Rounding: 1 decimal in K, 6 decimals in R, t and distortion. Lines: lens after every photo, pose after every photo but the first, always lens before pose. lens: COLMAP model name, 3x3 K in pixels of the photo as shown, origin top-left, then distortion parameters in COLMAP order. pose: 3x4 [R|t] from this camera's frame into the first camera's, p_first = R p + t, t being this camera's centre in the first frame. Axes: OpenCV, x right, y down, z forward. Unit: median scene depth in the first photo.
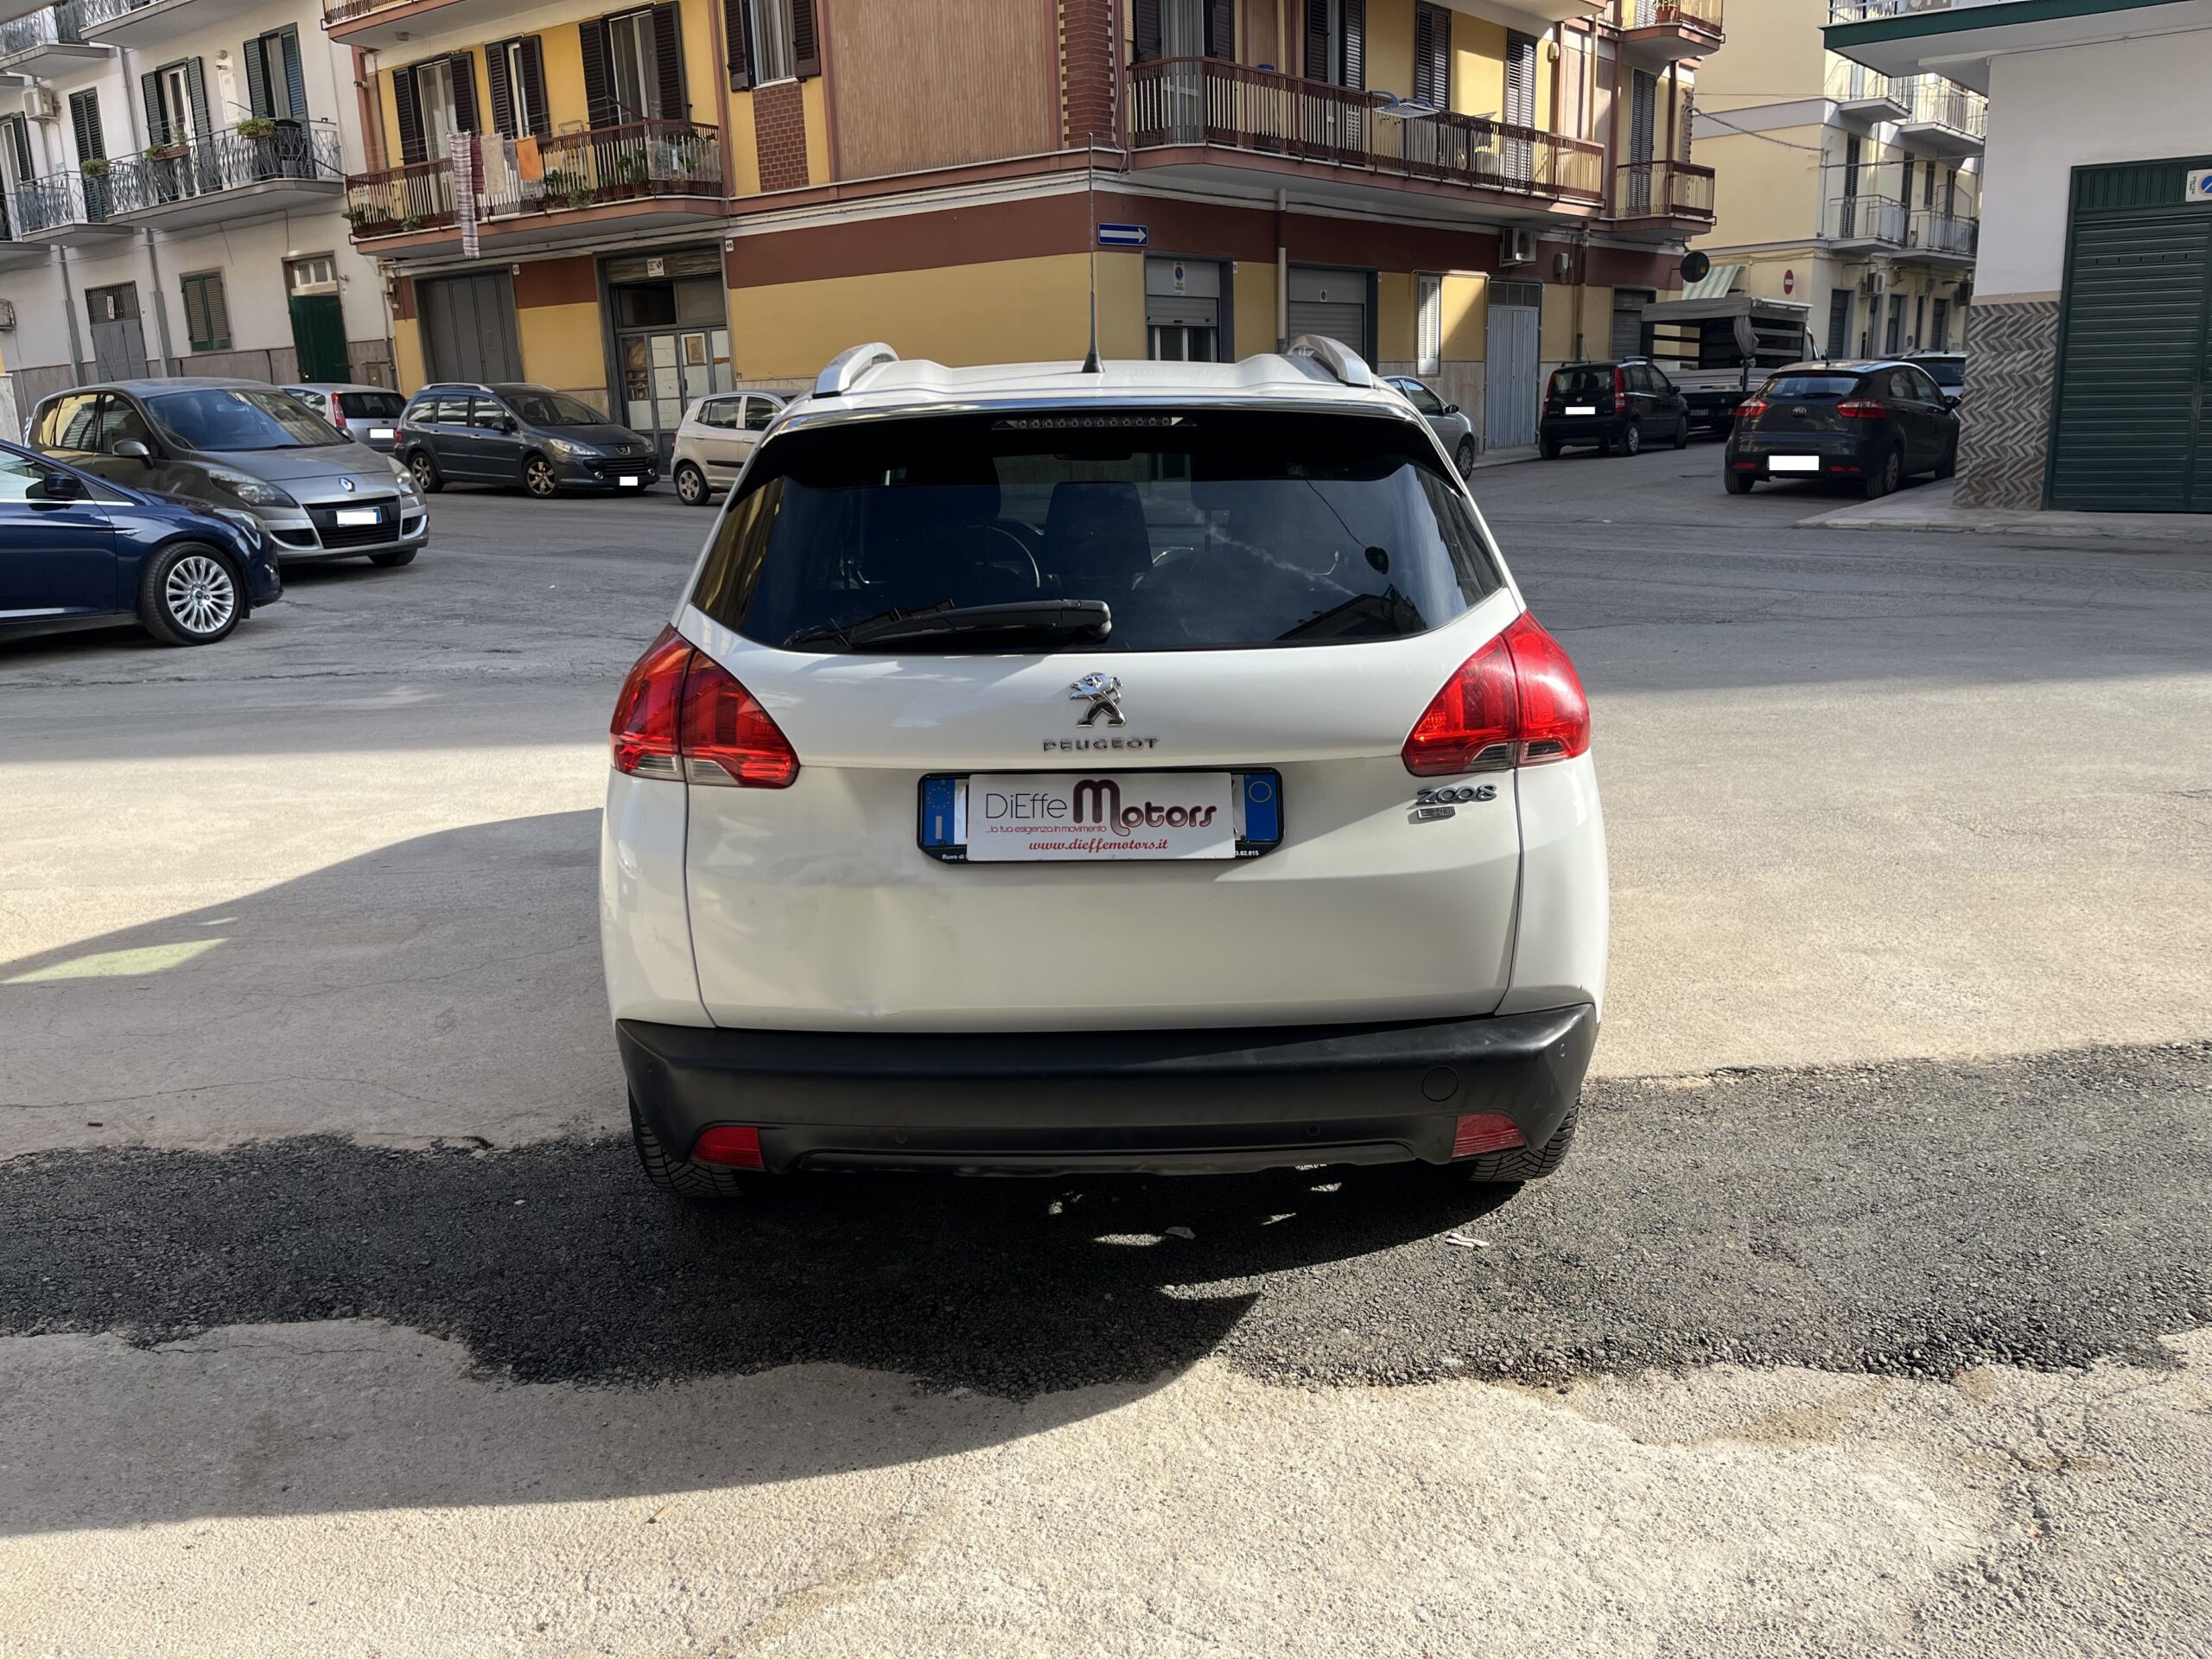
lens RADIAL K [[1688.9, 0, 1101.6], [0, 1688.9, 798.4], [0, 0, 1]] dist [0.070401, -0.098141]
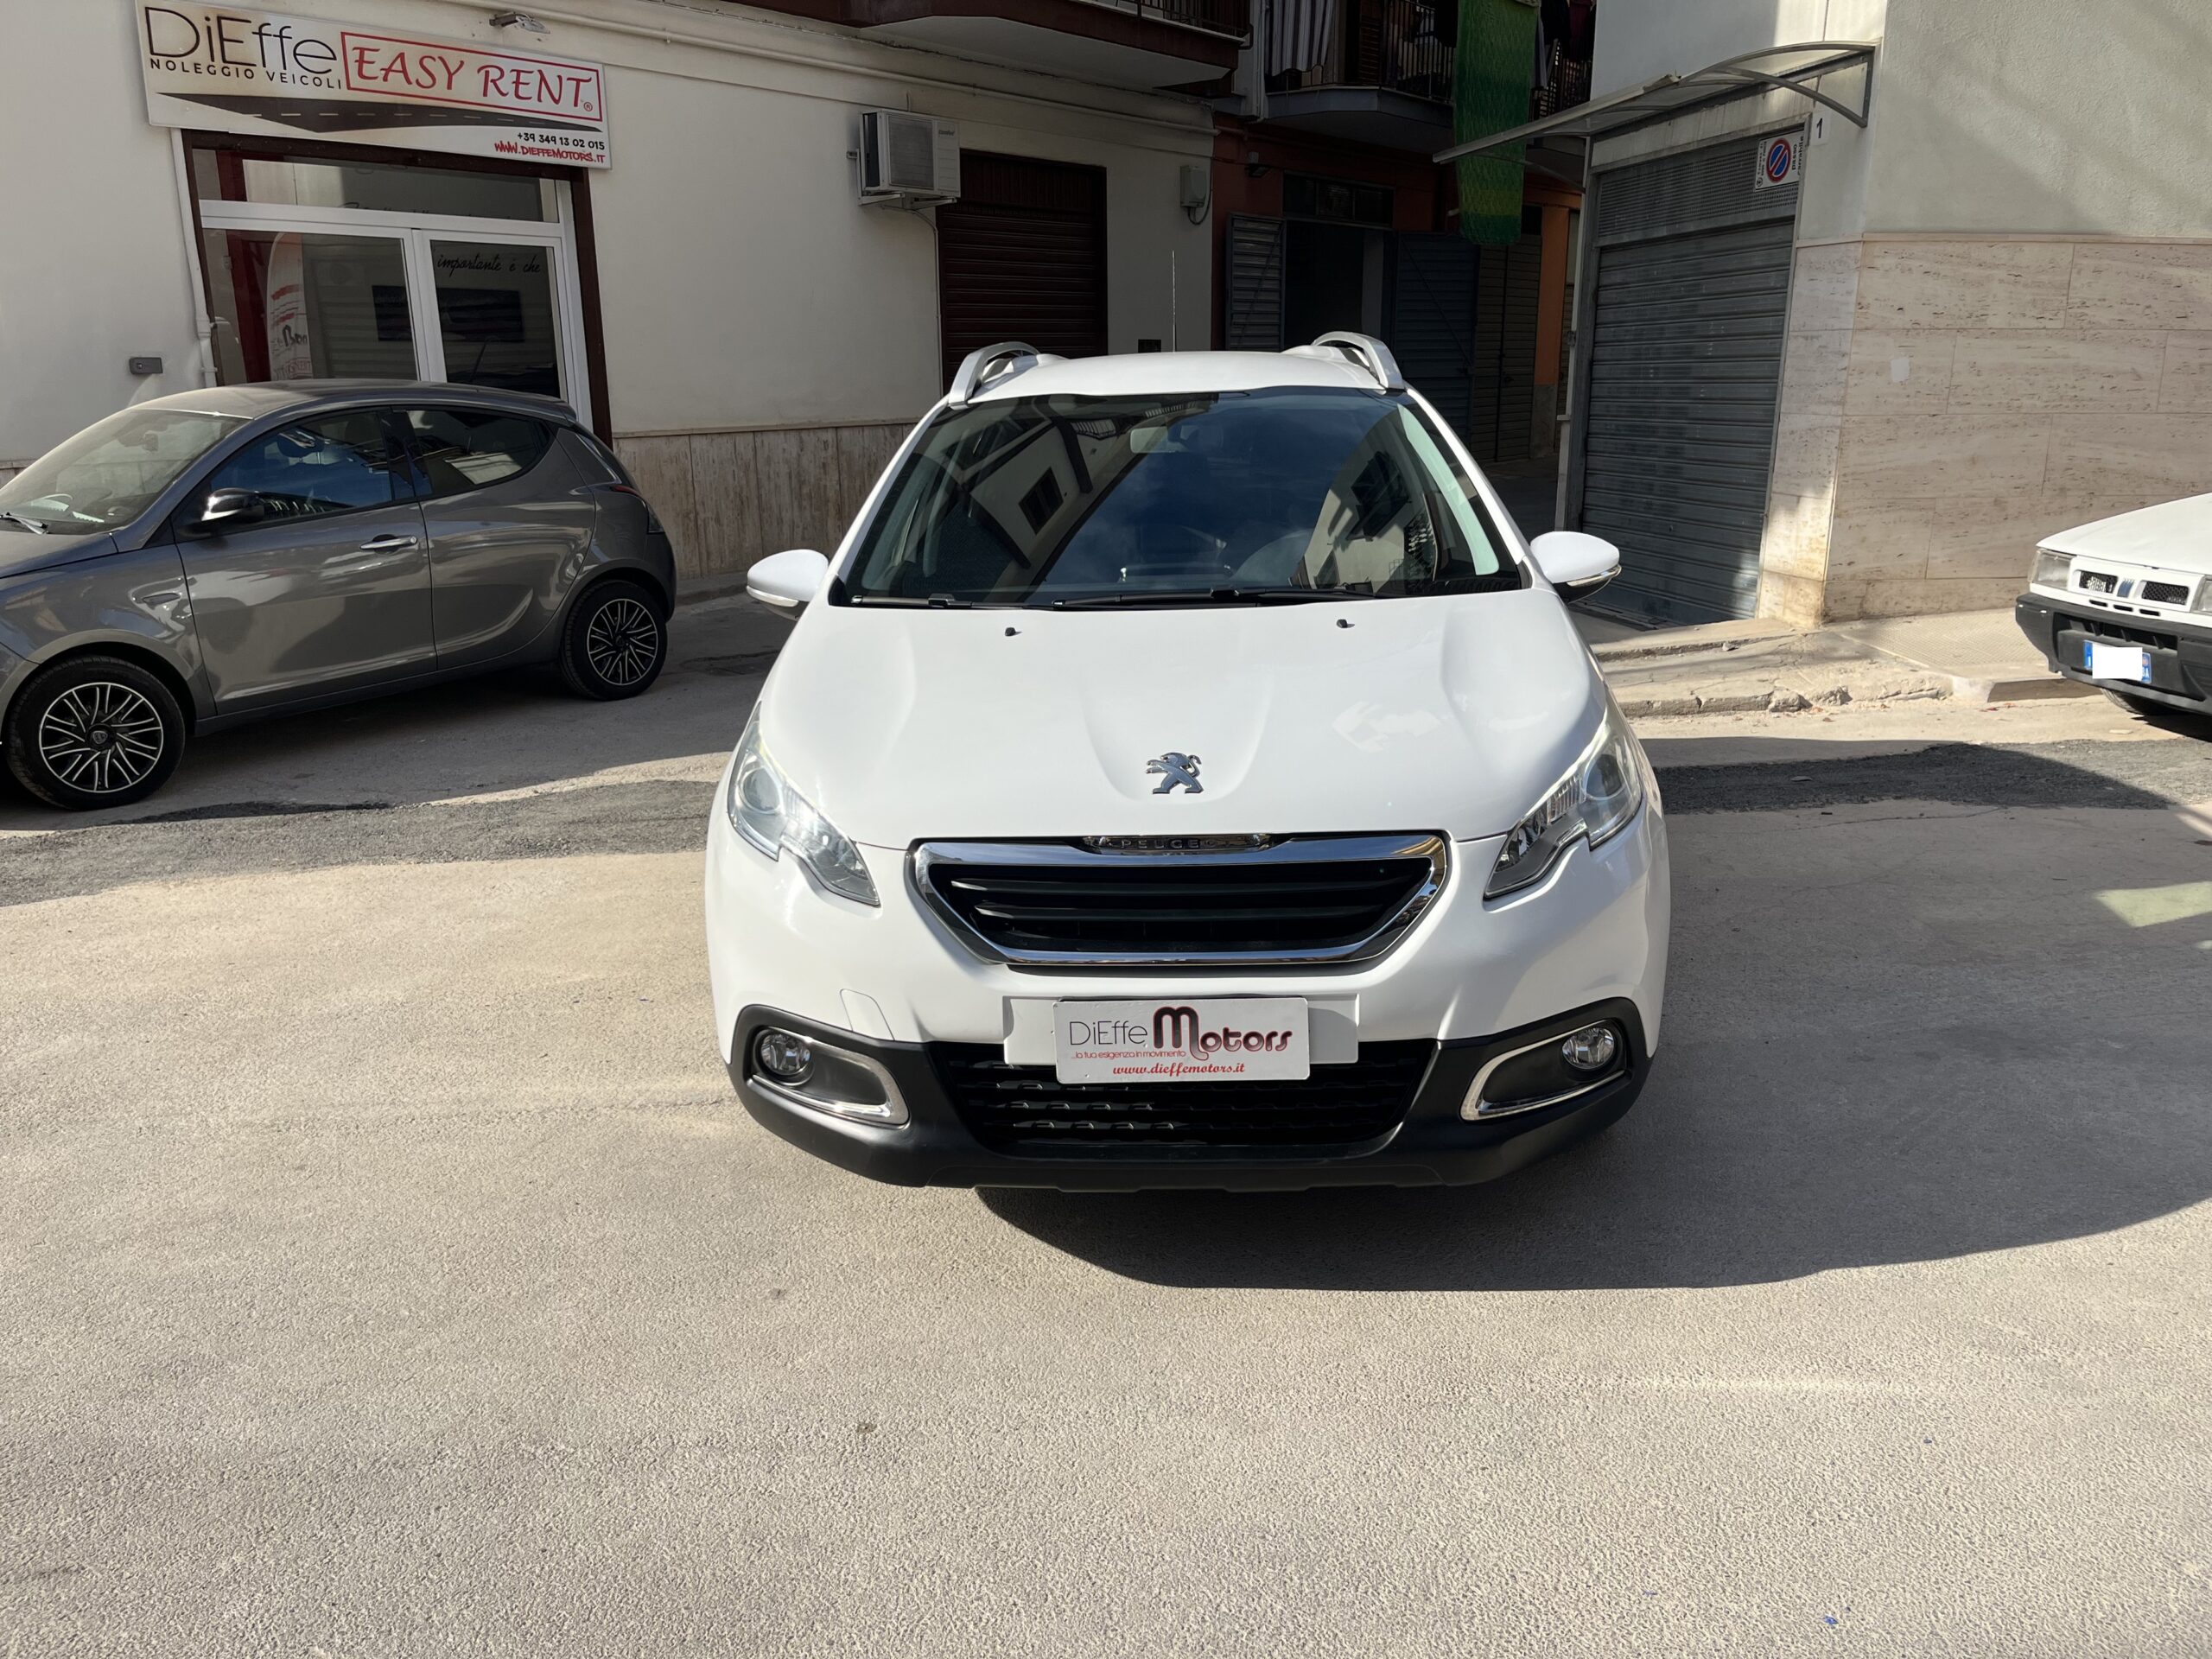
lens RADIAL K [[1679.7, 0, 1106.0], [0, 1679.7, 829.5], [0, 0, 1]] dist [0.090198, -0.139564]
pose [[-0.997772, 0.031511, 0.058801, -0.002976], [0.055670, 0.878972, 0.473613, -0.093541], [-0.036760, 0.475832, -0.878768, 0.392375]]
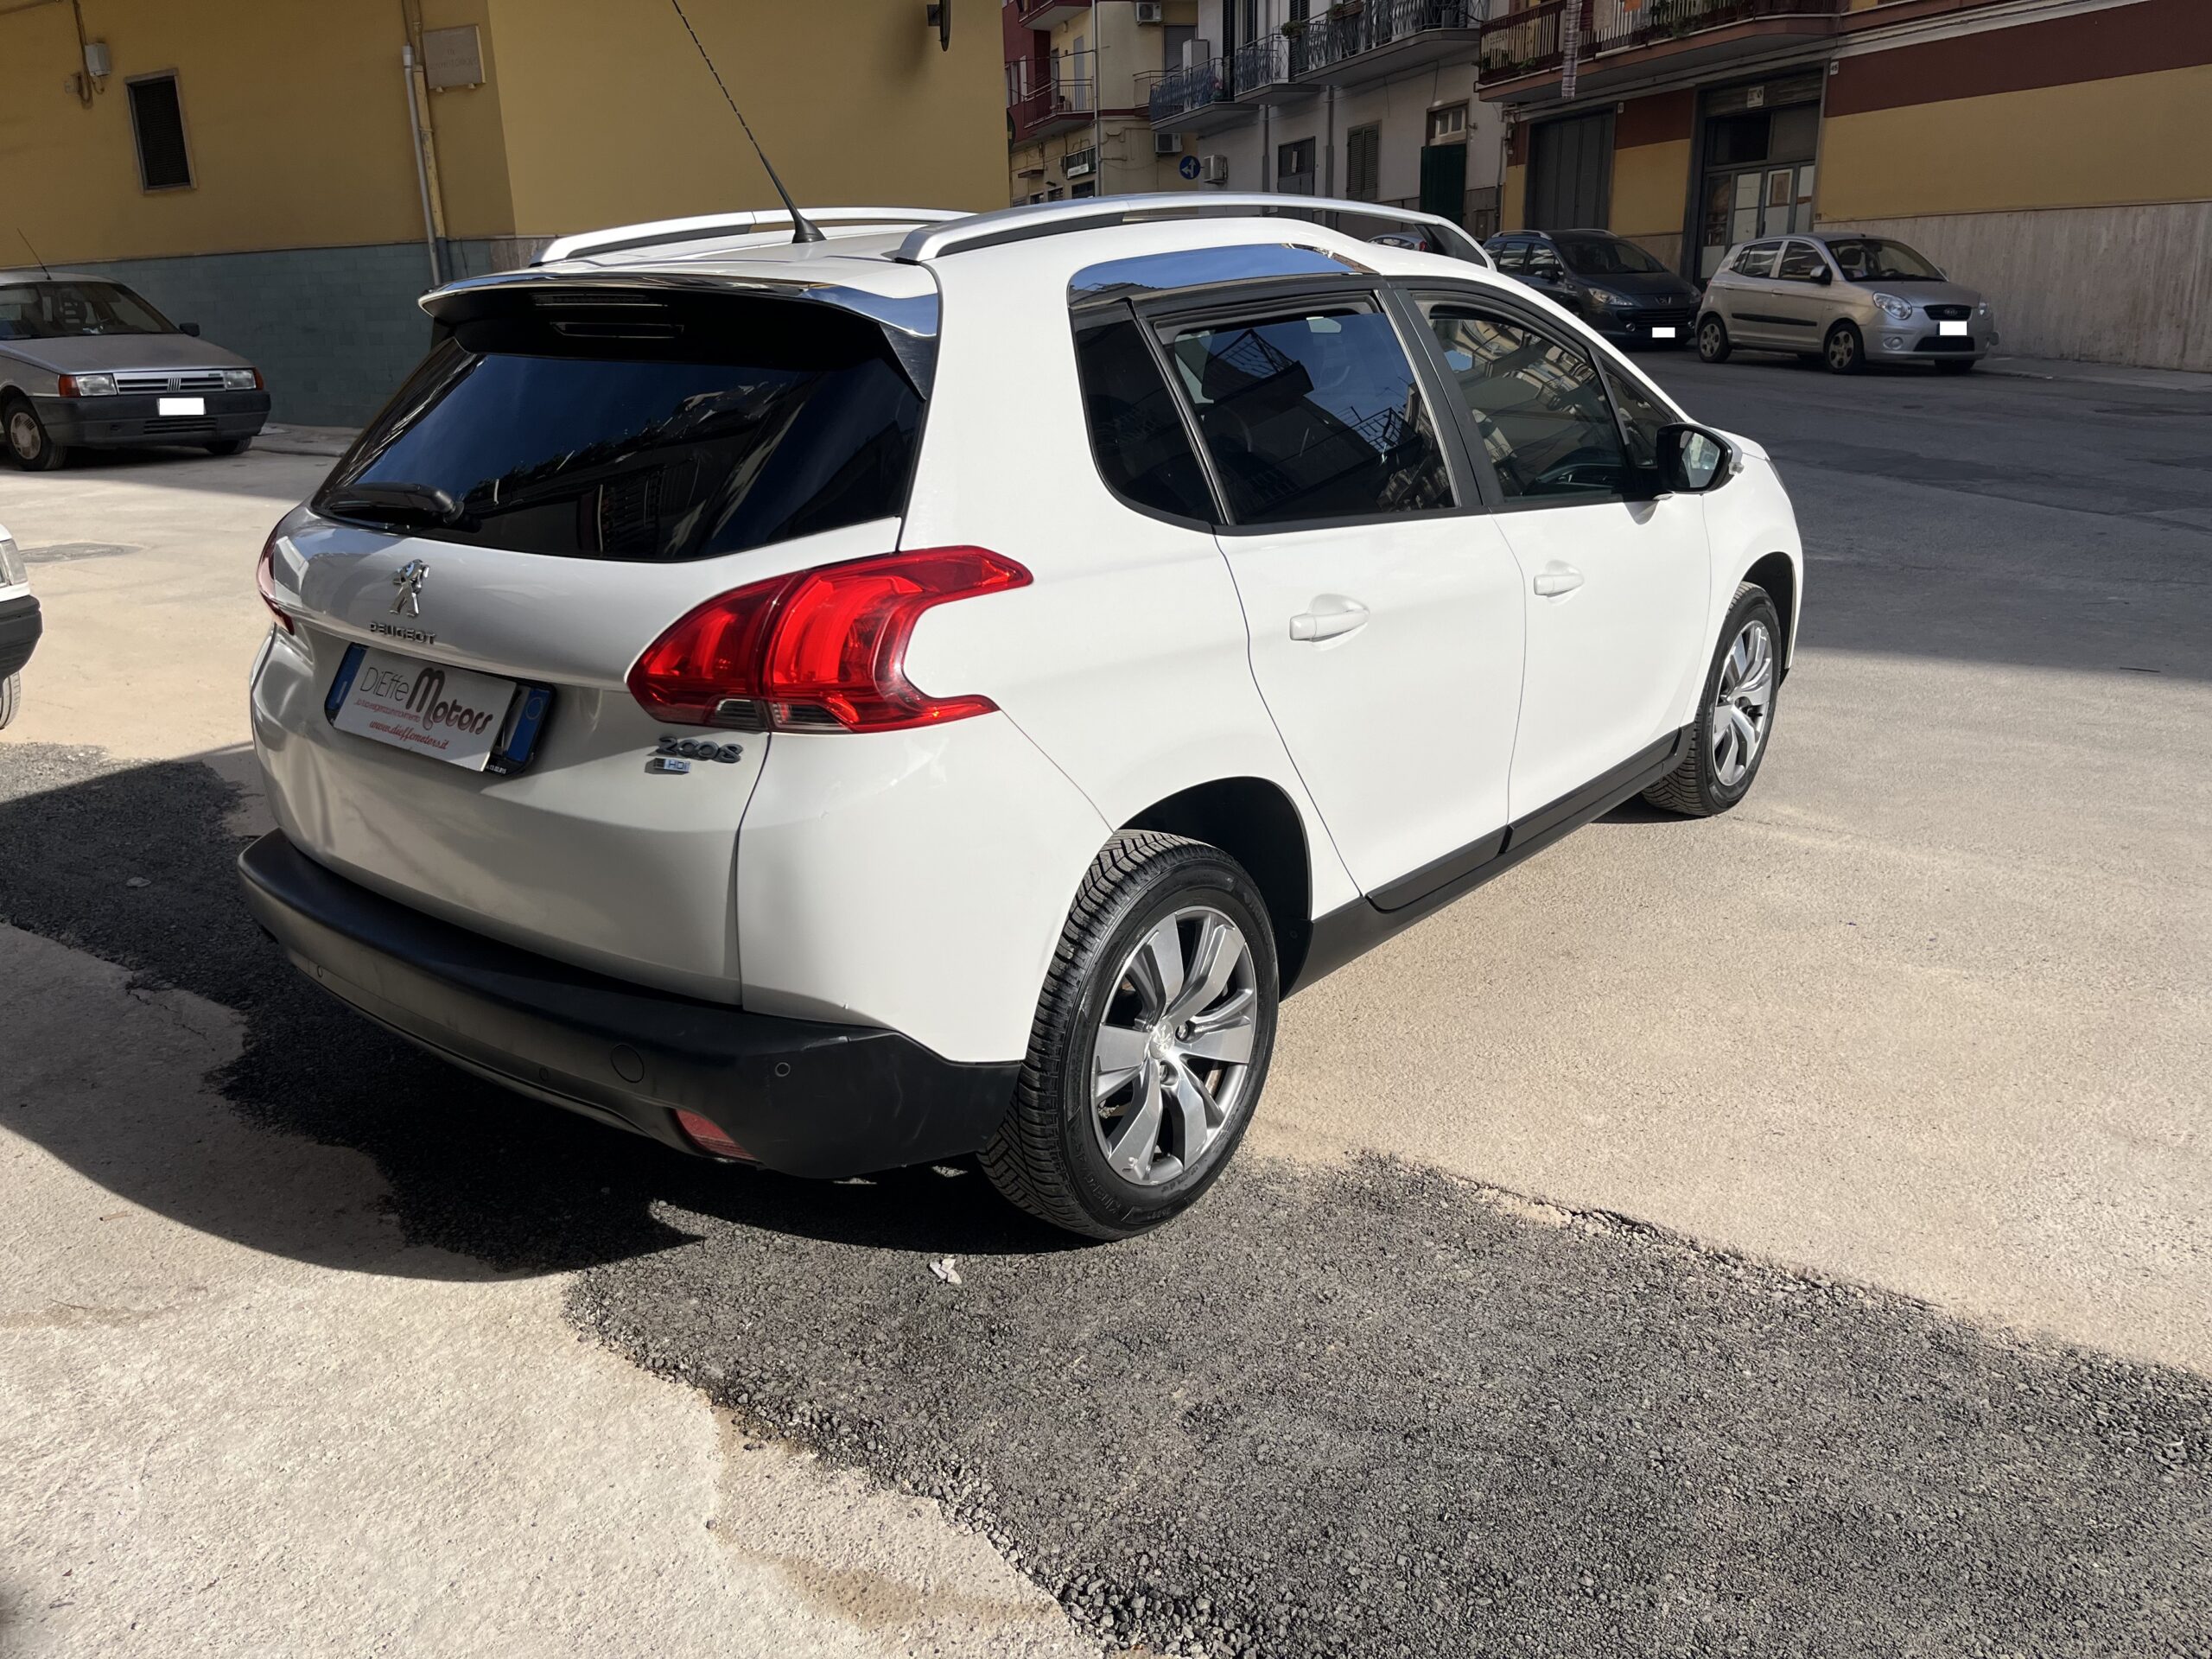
lens RADIAL K [[1679.7, 0, 1106.0], [0, 1679.7, 829.5], [0, 0, 1]] dist [0.090198, -0.139564]
pose [[0.783808, 0.202442, -0.587079, 0.101288], [-0.141710, 0.978737, 0.148300, -0.013621], [0.604618, -0.033044, 0.795830, 0.050844]]
